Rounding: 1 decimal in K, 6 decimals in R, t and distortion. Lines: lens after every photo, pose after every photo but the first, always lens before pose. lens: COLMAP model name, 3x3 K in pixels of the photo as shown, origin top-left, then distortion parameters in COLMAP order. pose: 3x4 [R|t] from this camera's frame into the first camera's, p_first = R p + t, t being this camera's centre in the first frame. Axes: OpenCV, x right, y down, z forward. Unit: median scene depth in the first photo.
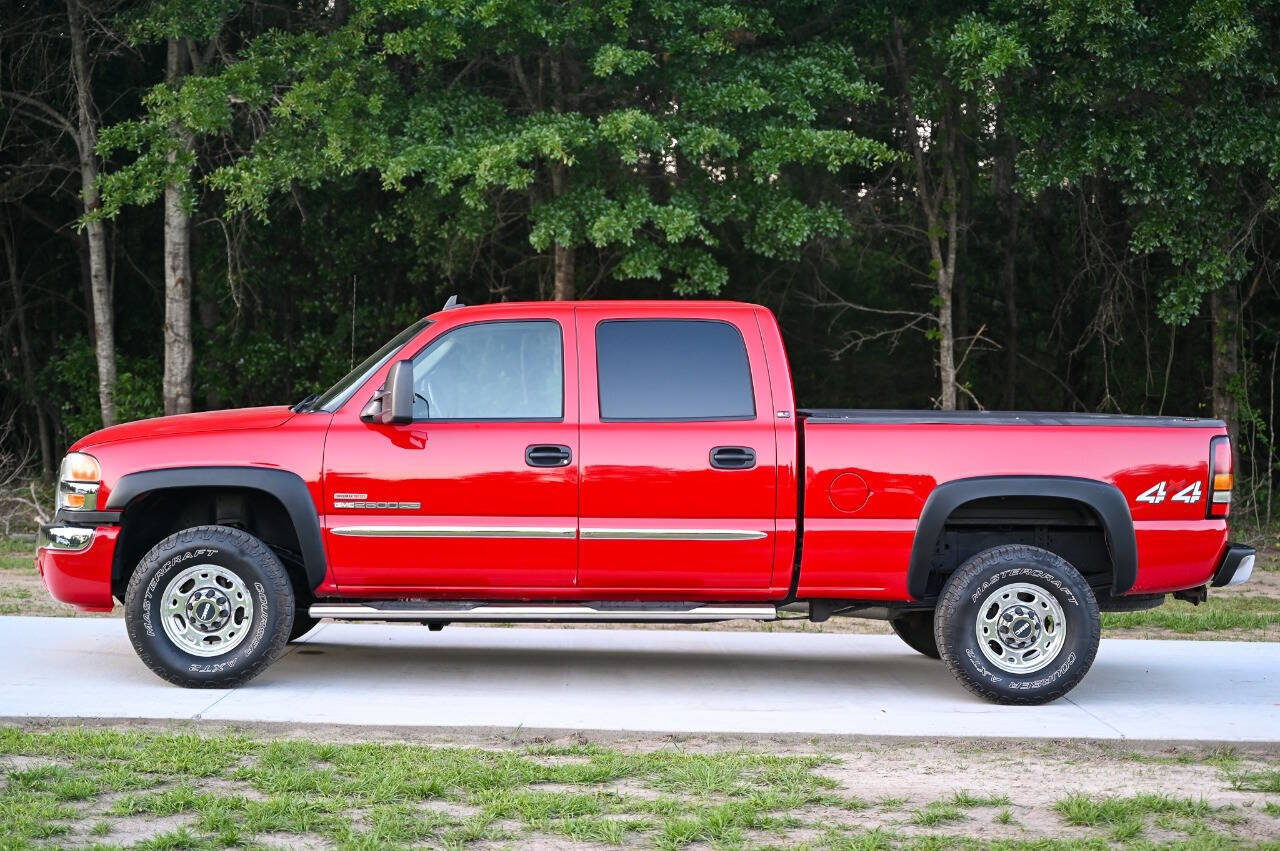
lens RADIAL K [[2047.6, 0, 641.3], [0, 2047.6, 421.8], [0, 0, 1]] dist [-0.004466, 0.000000]
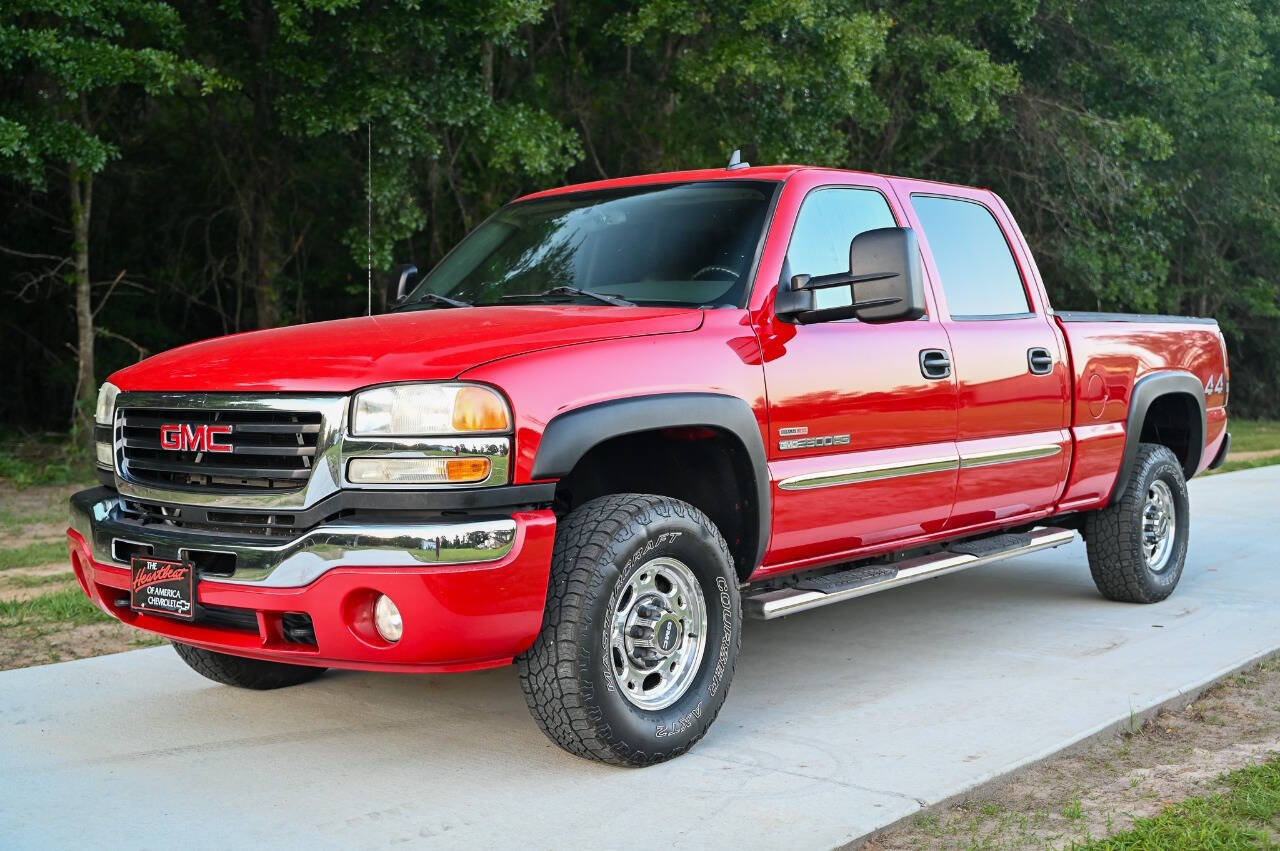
lens RADIAL K [[1536.1, 0, 620.6], [0, 1536.1, 424.2], [0, 0, 1]] dist [-0.014966, 0.000000]
pose [[0.664878, -0.053725, 0.745017, -0.297853], [0.032856, 0.998548, 0.042686, 0.005806], [-0.746229, -0.003903, 0.665678, 0.380159]]
